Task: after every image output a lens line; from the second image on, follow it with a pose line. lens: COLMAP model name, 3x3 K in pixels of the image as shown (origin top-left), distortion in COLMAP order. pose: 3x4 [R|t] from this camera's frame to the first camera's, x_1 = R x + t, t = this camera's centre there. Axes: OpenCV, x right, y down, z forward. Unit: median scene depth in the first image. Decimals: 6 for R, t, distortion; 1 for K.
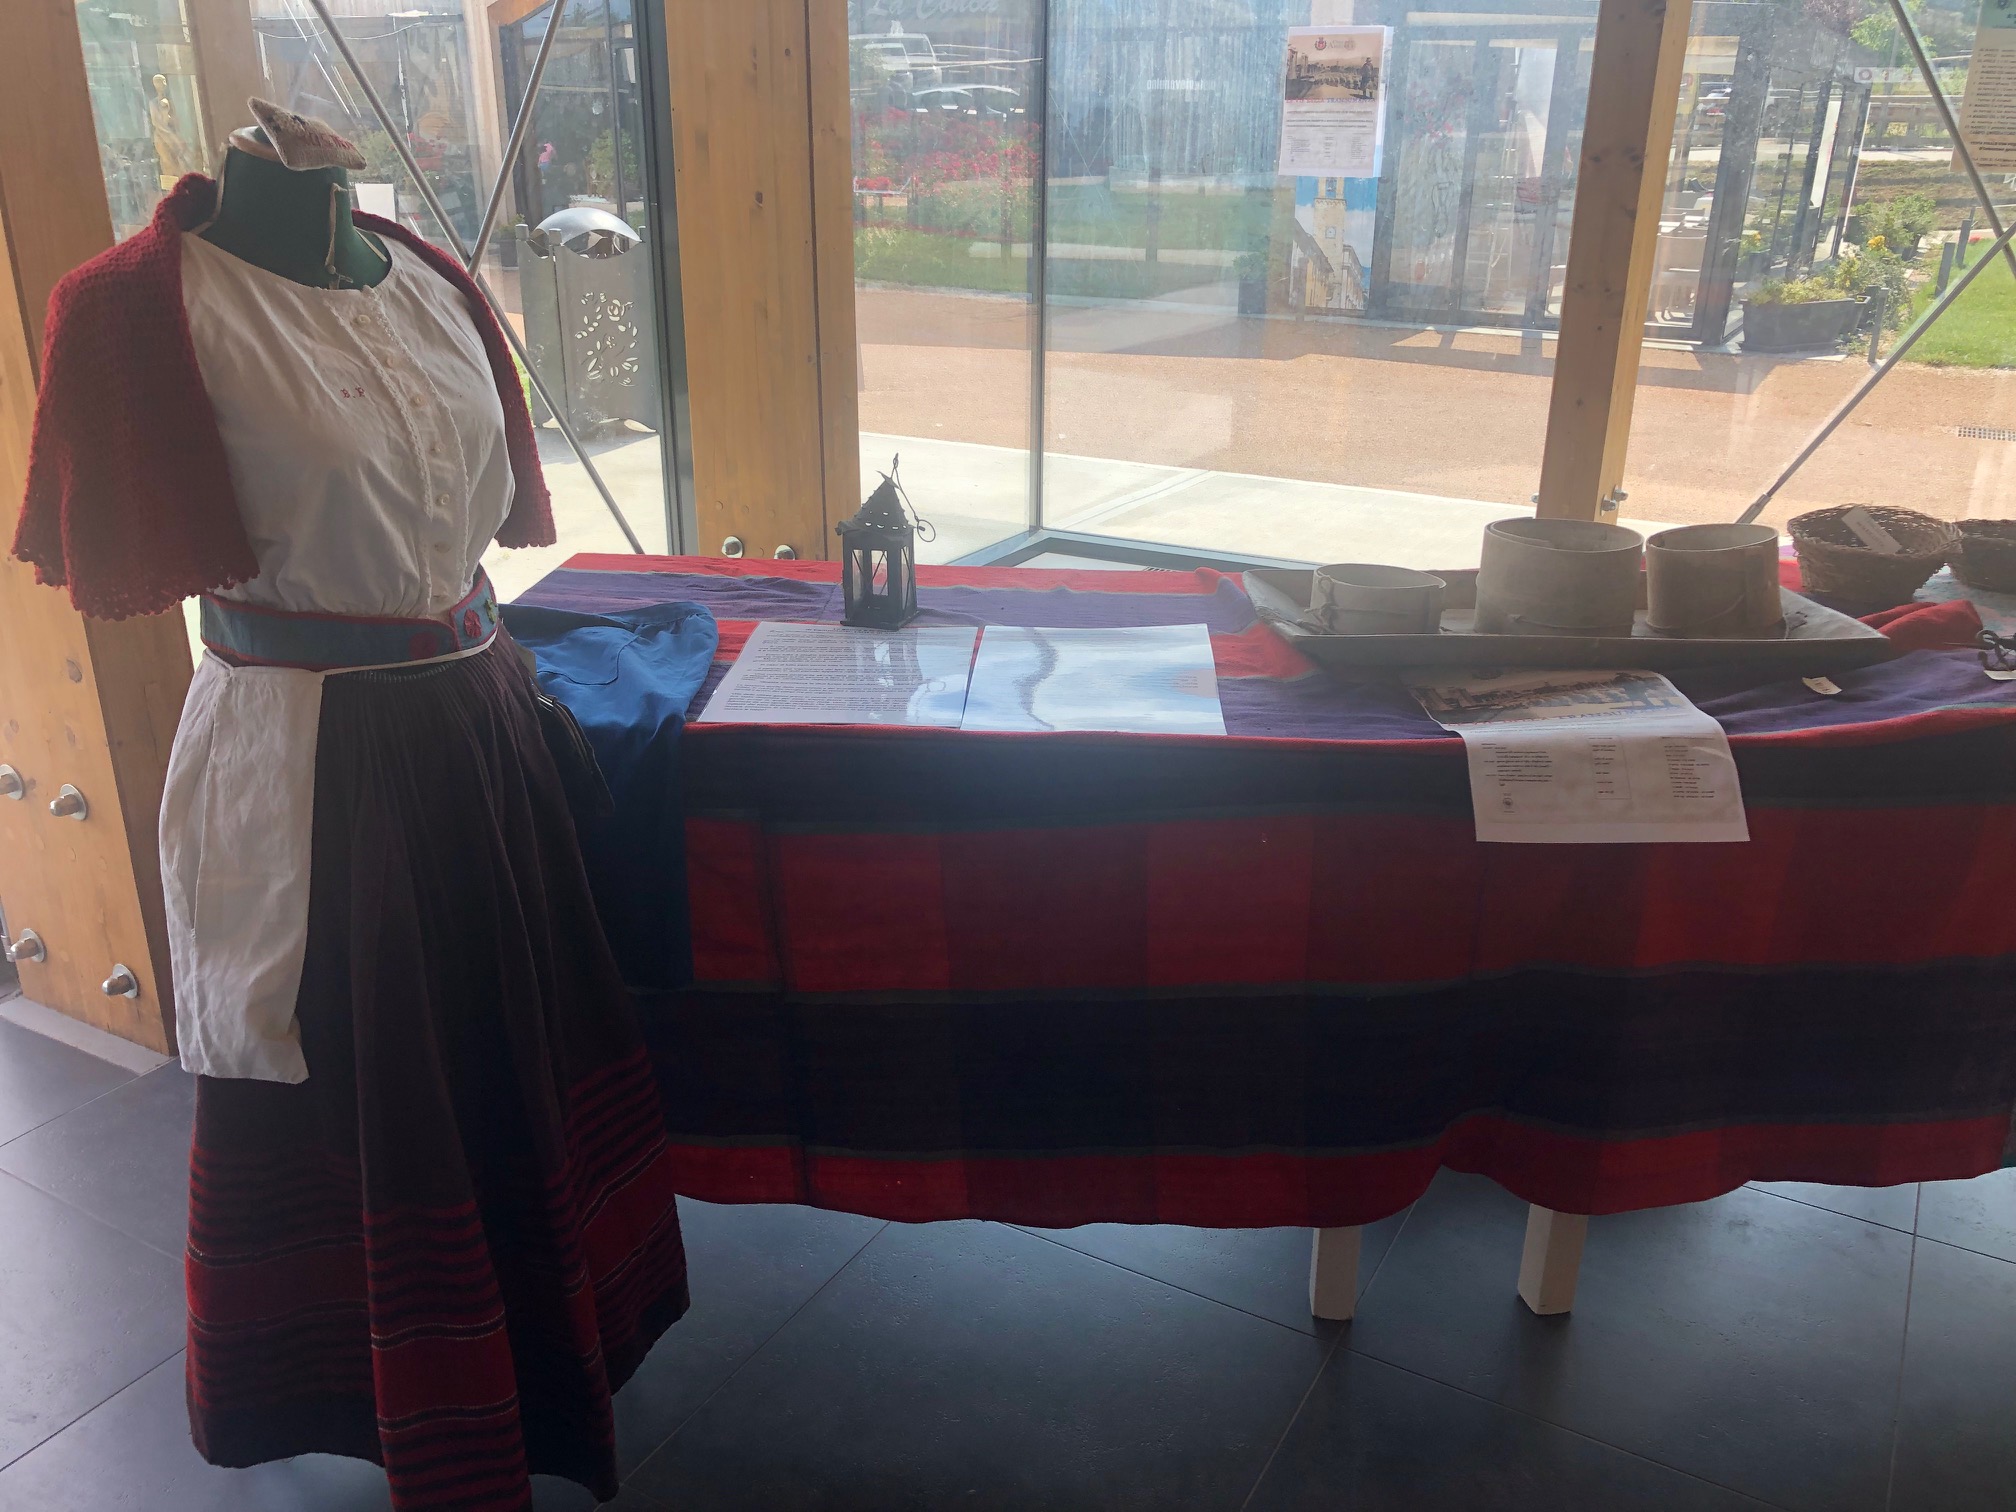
lens RADIAL K [[1674.6, 0, 989.5], [0, 1674.6, 739.0], [0, 0, 1]] dist [-0.002454, 0.005782]
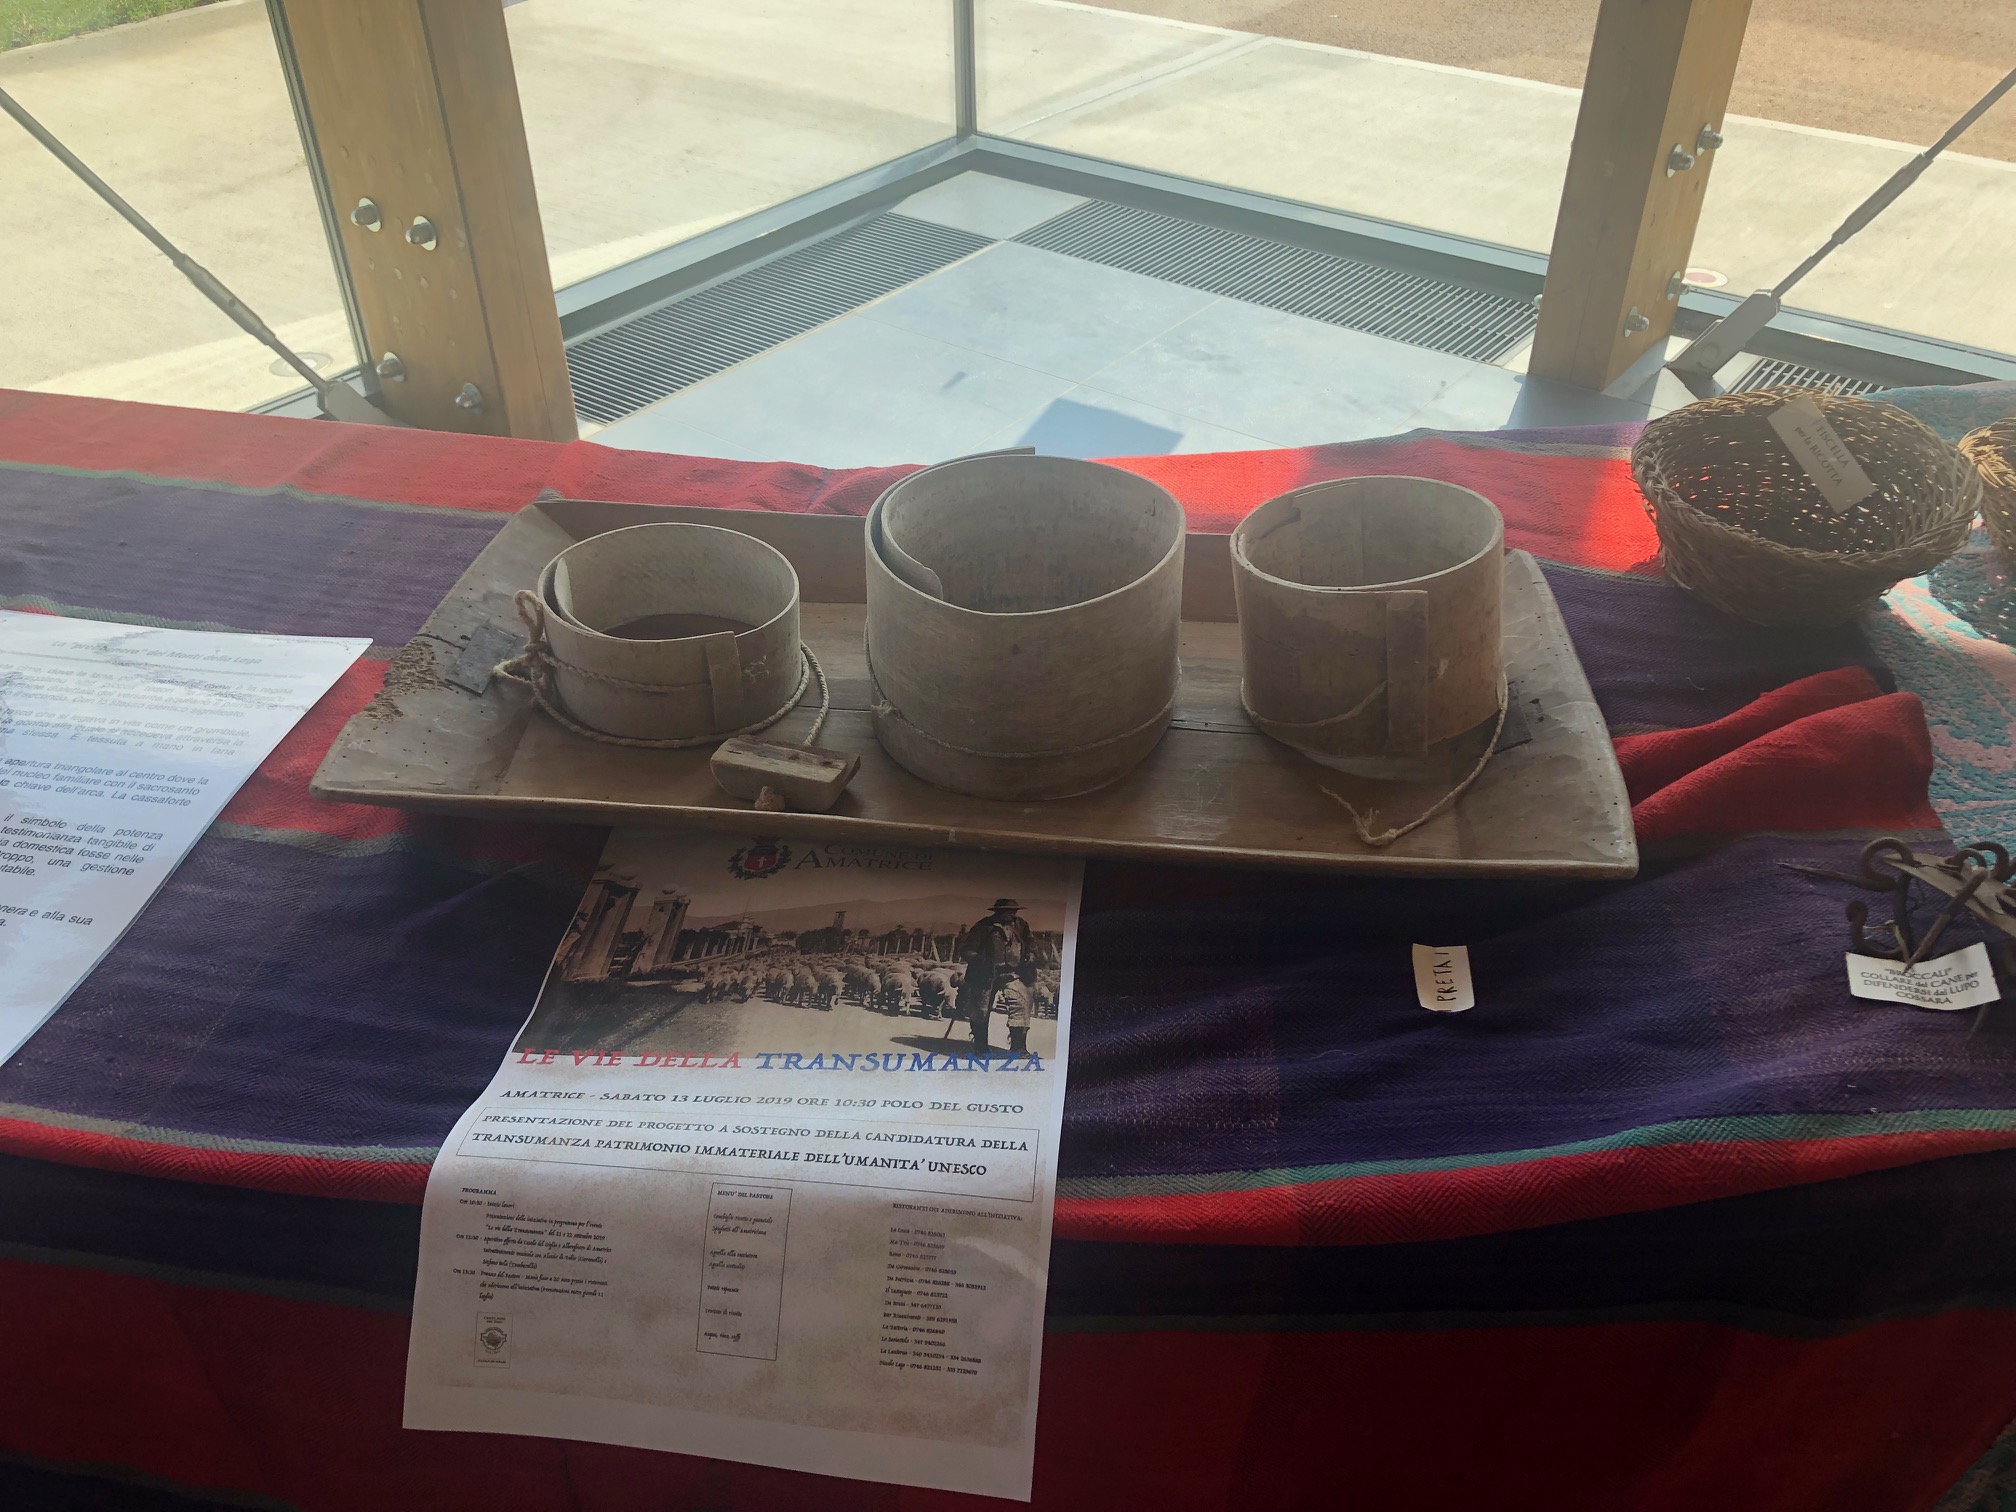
lens RADIAL K [[1674.6, 0, 989.5], [0, 1674.6, 739.0], [0, 0, 1]] dist [-0.002454, 0.005782]
pose [[0.990416, 0.068487, -0.119941, 0.177413], [-0.032838, 0.960263, 0.277157, -0.087035], [0.134156, -0.270562, 0.953309, 0.240981]]
